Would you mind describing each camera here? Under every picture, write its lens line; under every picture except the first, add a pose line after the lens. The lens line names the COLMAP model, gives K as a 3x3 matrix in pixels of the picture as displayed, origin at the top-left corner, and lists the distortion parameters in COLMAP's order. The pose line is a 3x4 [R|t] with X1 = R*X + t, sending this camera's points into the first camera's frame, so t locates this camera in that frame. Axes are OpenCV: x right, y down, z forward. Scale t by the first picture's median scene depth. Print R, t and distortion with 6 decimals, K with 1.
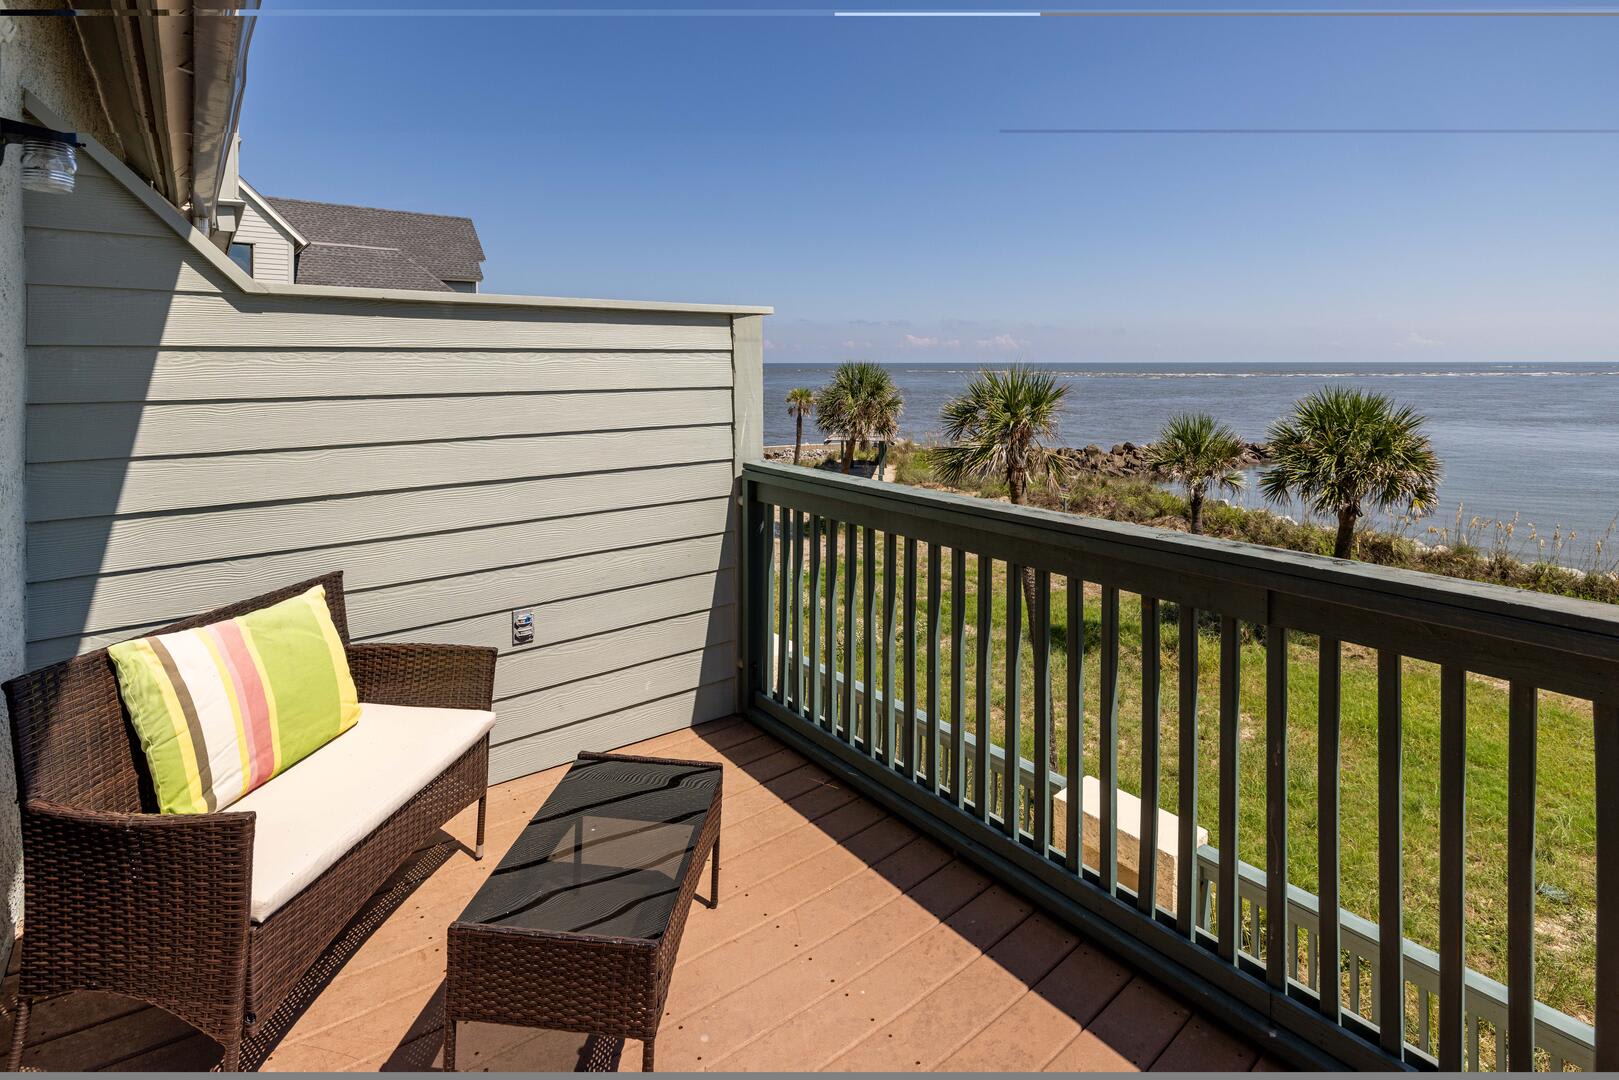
lens RADIAL K [[782.6, 0, 810.7], [0, 782.6, 362.6], [0, 0, 1]] dist [-0.001920, 0.000206]
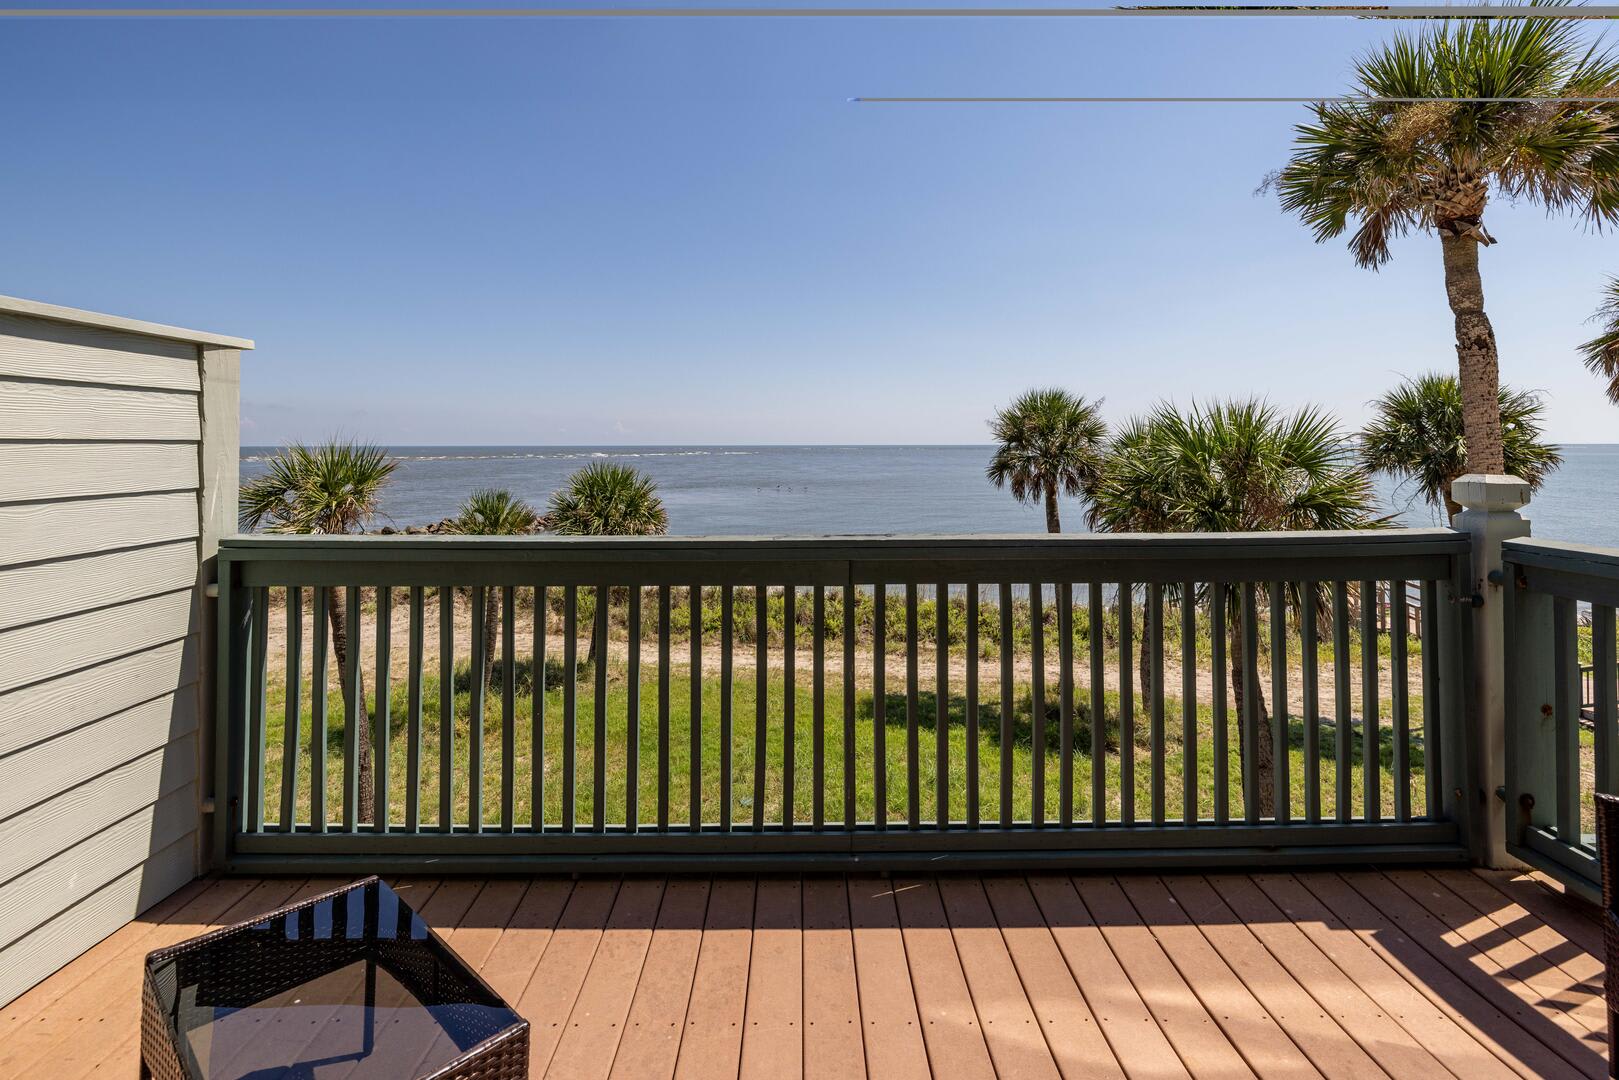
lens RADIAL K [[754.5, 0, 811.8], [0, 754.5, 431.8], [0, 0, 1]] dist [-0.002800, 0.000152]
pose [[0.612395, 0.014323, 0.790422, -0.311917], [0.000891, 0.999823, -0.018807, 0.036579], [-0.790552, 0.012221, 0.612273, 0.090797]]
